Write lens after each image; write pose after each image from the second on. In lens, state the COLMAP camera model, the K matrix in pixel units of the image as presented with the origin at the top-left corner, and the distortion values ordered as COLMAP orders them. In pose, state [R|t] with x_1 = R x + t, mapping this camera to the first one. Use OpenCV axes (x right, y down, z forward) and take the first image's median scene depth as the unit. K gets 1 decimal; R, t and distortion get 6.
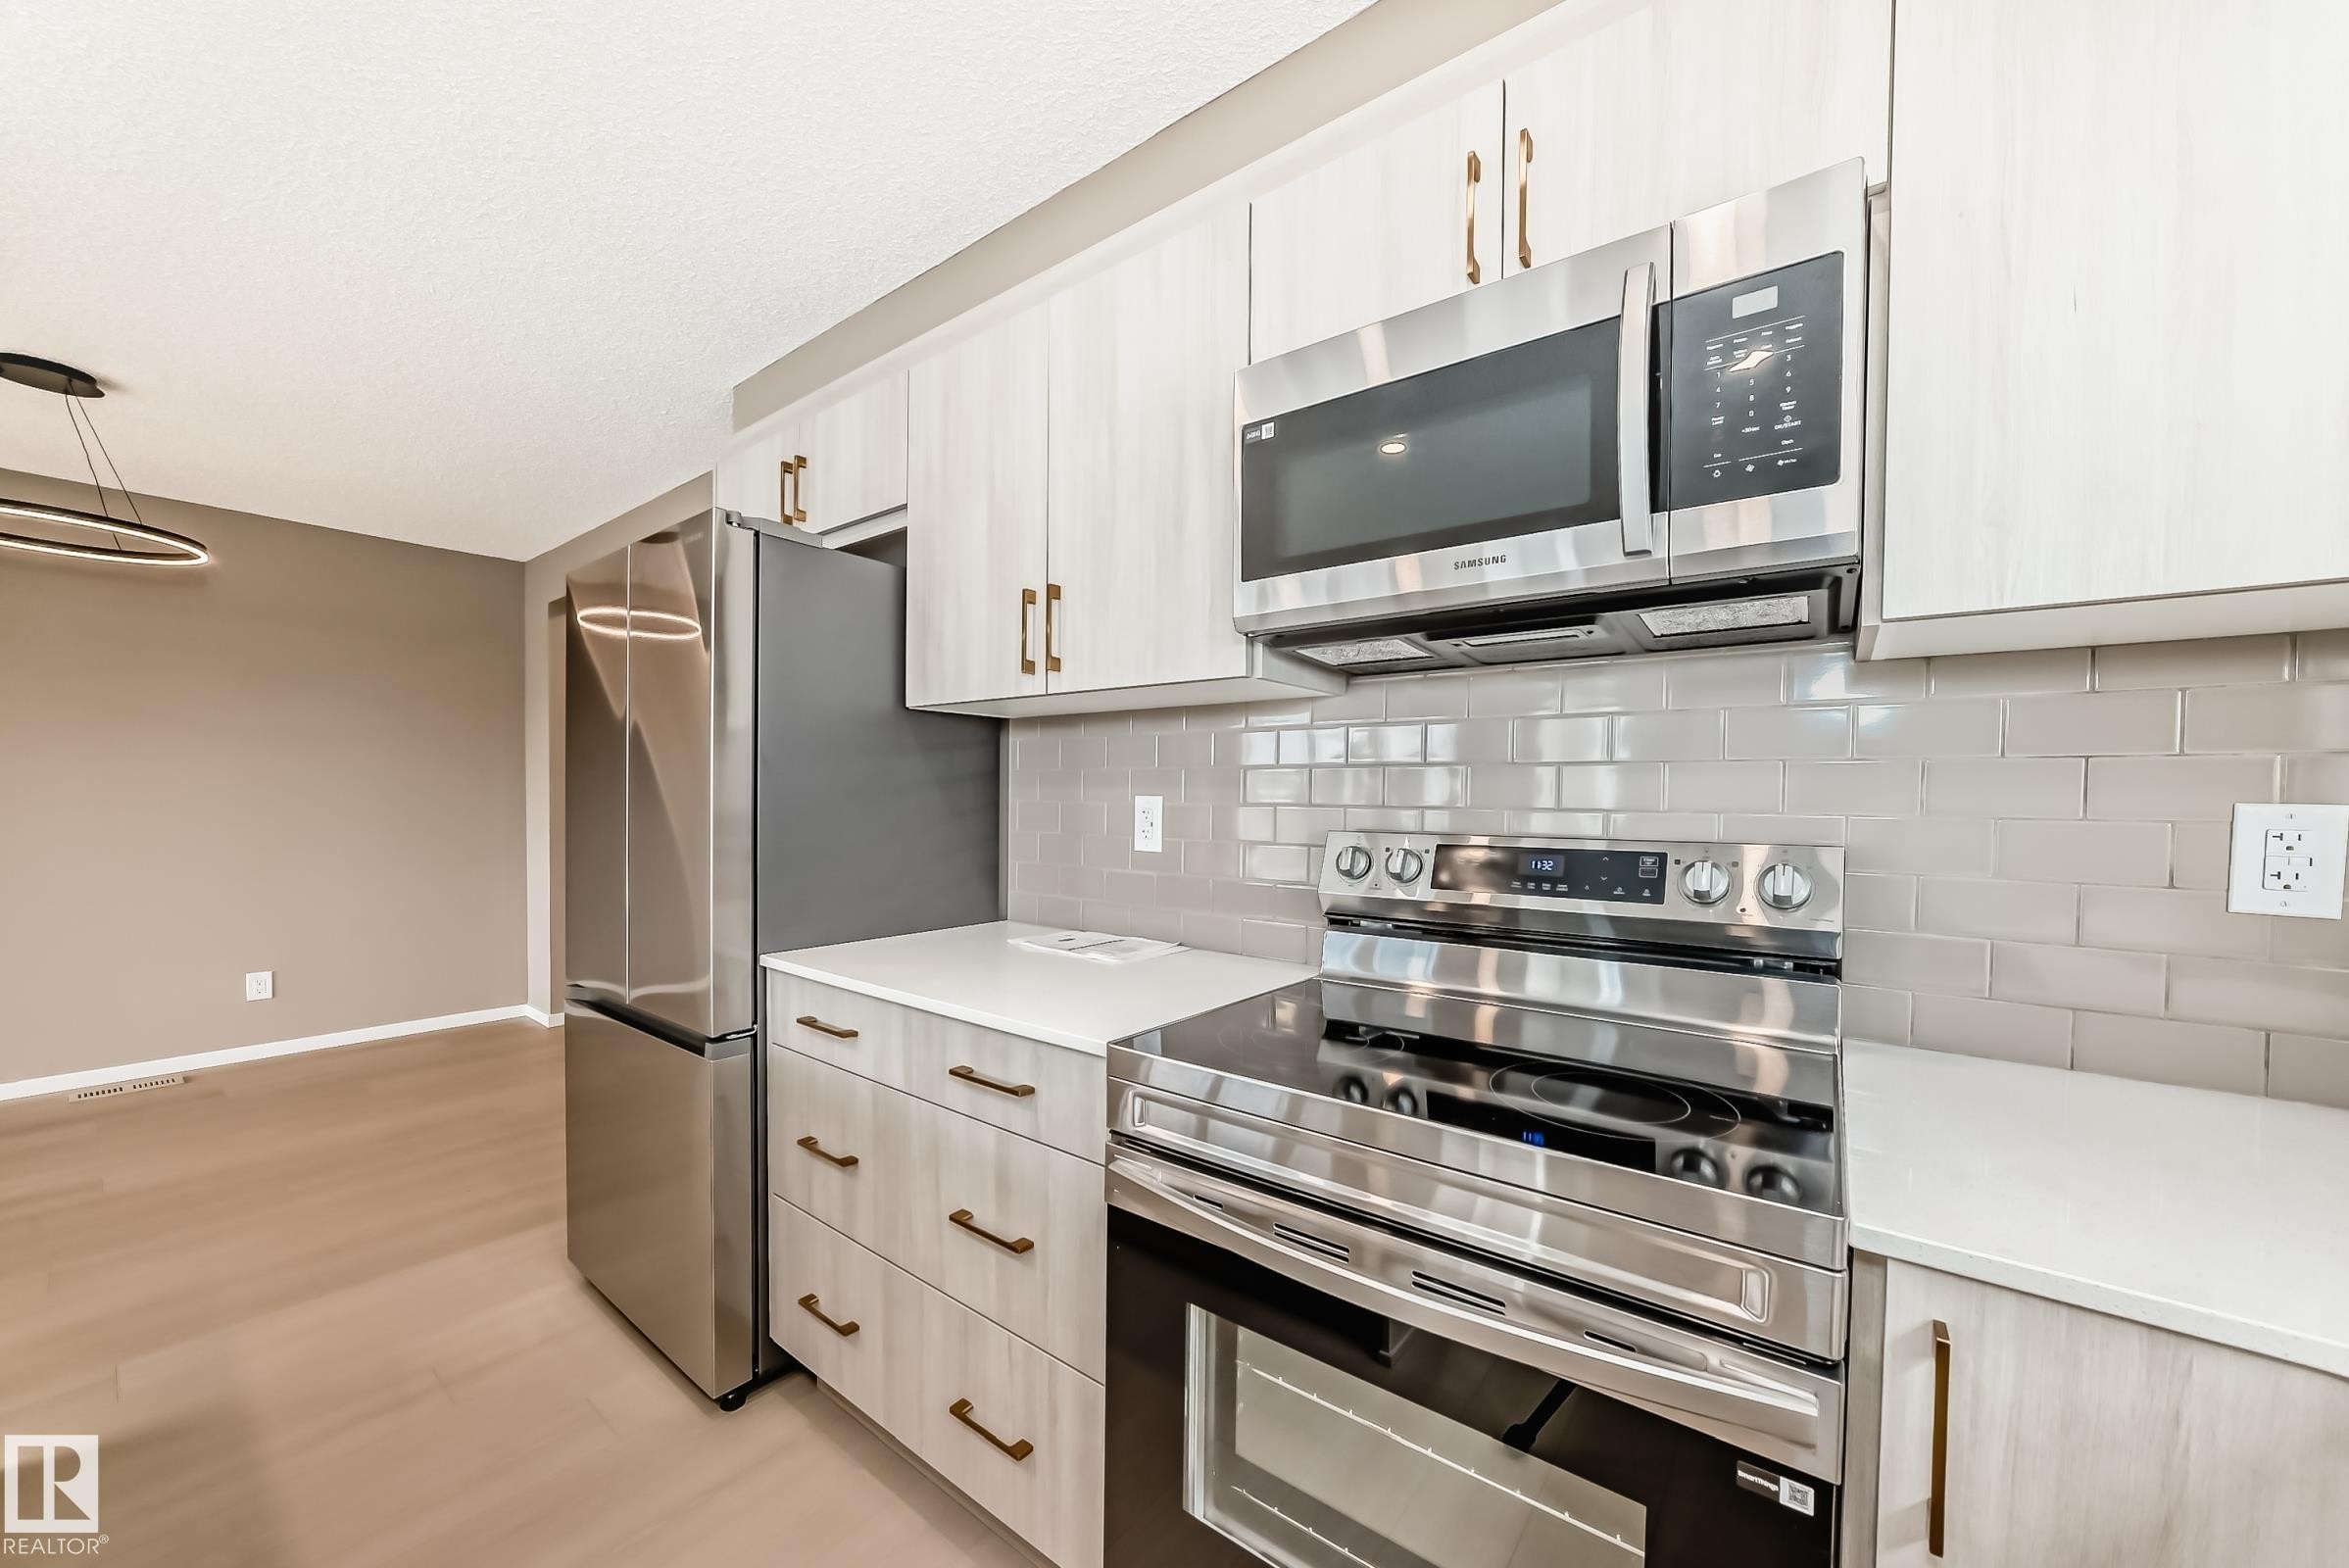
lens RADIAL K [[857.2, 0, 1181.6], [0, 857.2, 819.3], [0, 0, 1]] dist [-0.007762, 0.000474]
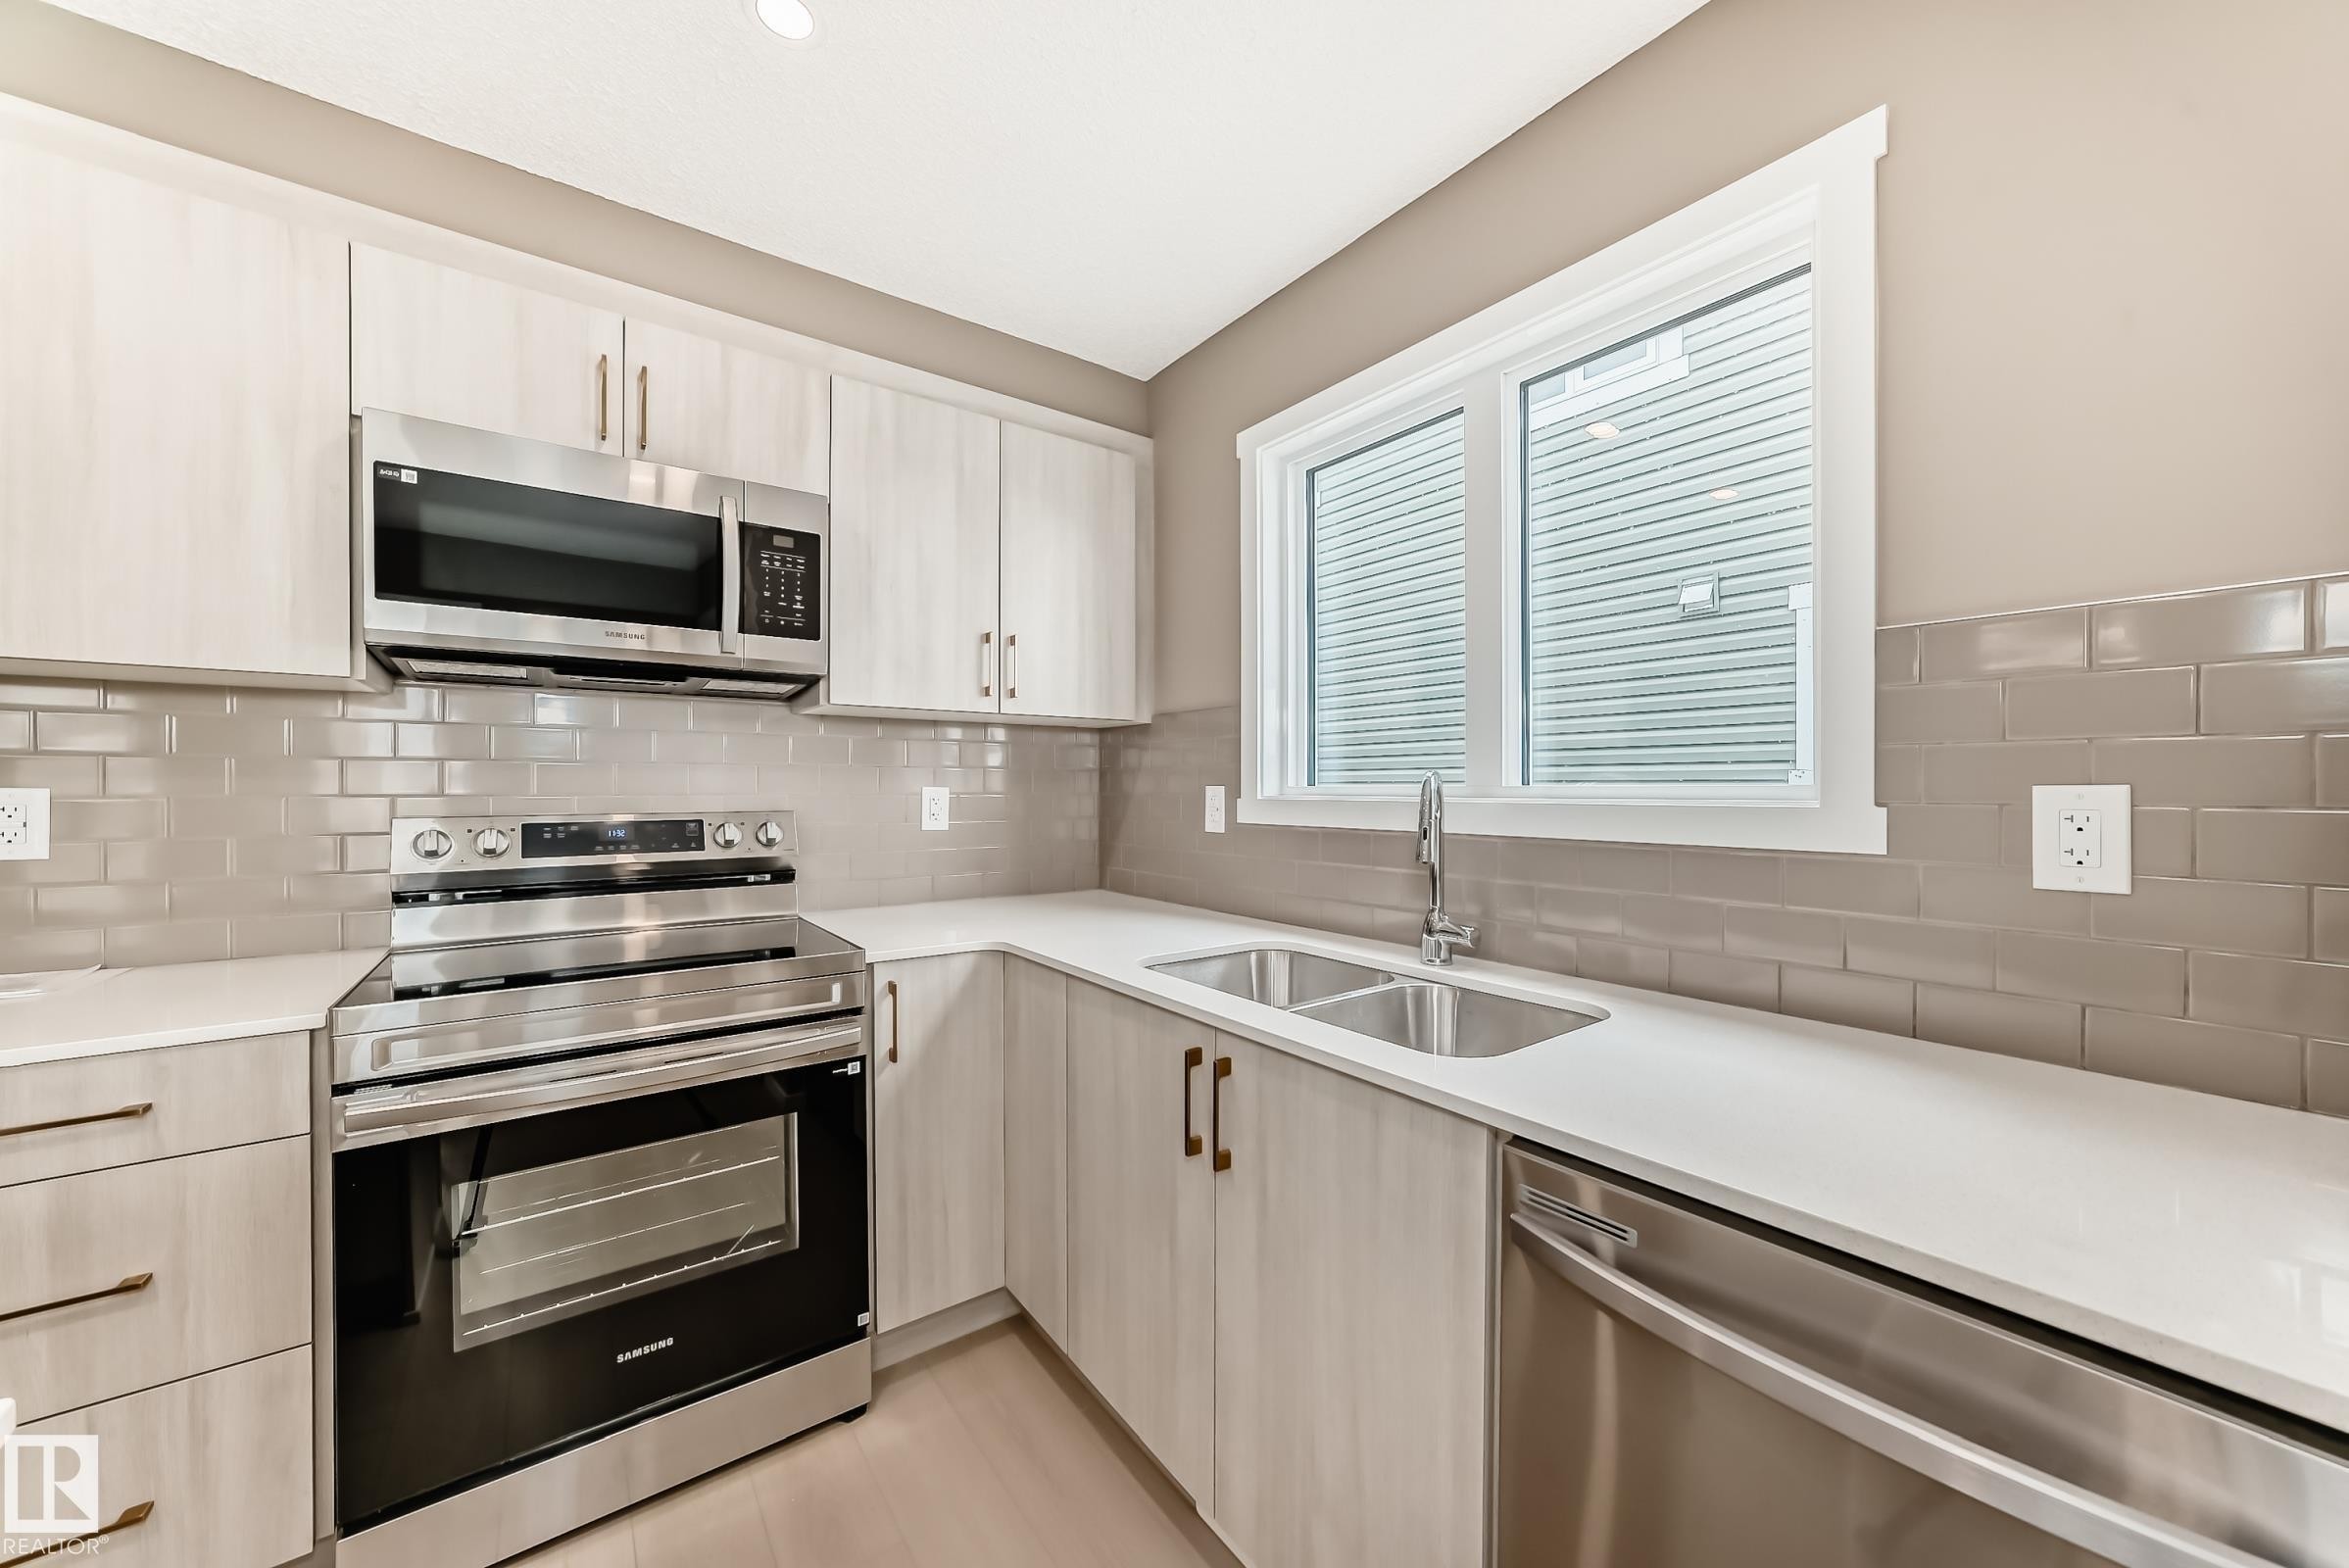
lens RADIAL K [[850.2, 0, 1189.8], [0, 850.2, 785.5], [0, 0, 1]] dist [-0.021870, 0.006714]
pose [[0.270324, -0.007373, 0.962741, -0.746601], [0.031150, 0.999514, -0.001092, 0.005194], [-0.962265, 0.030285, 0.270422, -0.341404]]
